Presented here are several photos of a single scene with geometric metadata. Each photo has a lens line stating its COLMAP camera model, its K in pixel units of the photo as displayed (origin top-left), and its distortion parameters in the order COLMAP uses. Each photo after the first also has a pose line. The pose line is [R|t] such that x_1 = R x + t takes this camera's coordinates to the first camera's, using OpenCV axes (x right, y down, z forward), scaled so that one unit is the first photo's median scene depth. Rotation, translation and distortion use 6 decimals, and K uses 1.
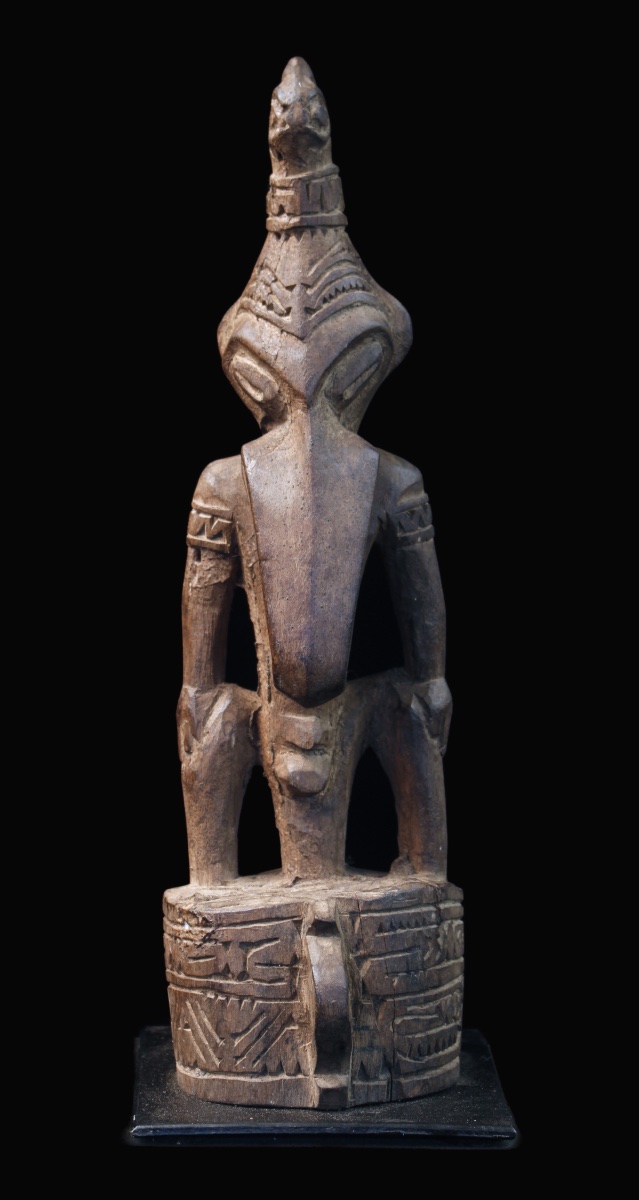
lens RADIAL K [[3035.4, 0, 320.1], [0, 3035.4, 594.3], [0, 0, 1]] dist [-0.066292, 0.000000]
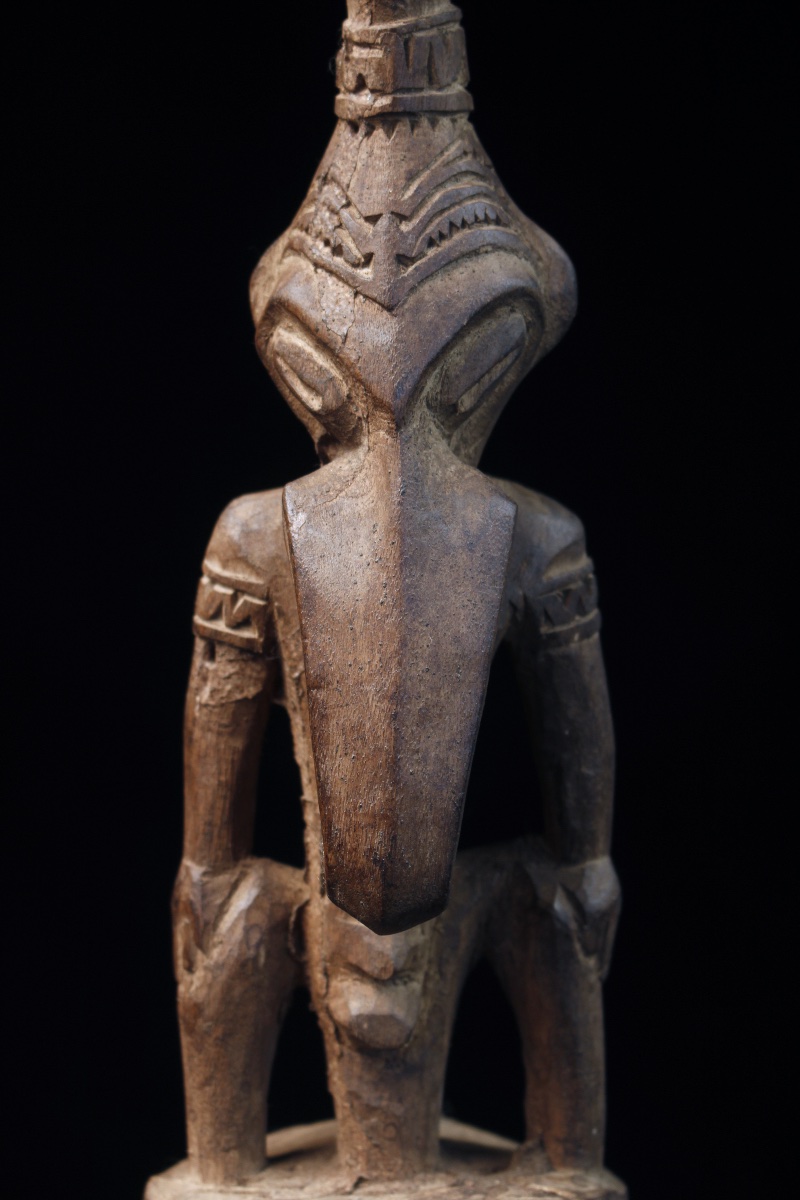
lens RADIAL K [[2800.4, 0, 399.7], [0, 2800.4, 609.8], [0, 0, 1]] dist [-0.017055, 0.000000]
pose [[0.999627, 0.026677, -0.005842, 0.000562], [-0.026128, 0.996476, 0.079701, -0.067387], [0.007948, -0.079519, 0.996802, 0.445864]]
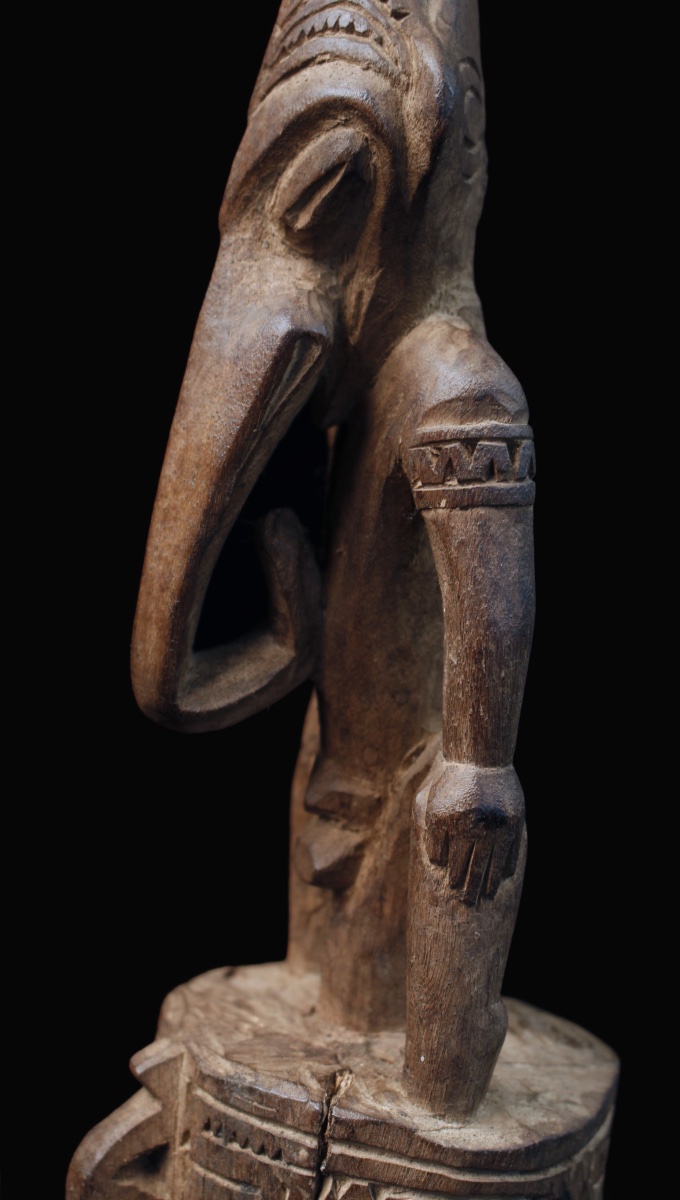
lens RADIAL K [[2284.3, 0, 340.2], [0, 2284.3, 603.1], [0, 0, 1]] dist [-0.081945, 0.000000]
pose [[0.226085, 0.203774, -0.952555, 0.421741], [-0.127113, 0.975685, 0.178552, -0.071285], [0.965778, 0.080714, 0.246490, 0.888659]]
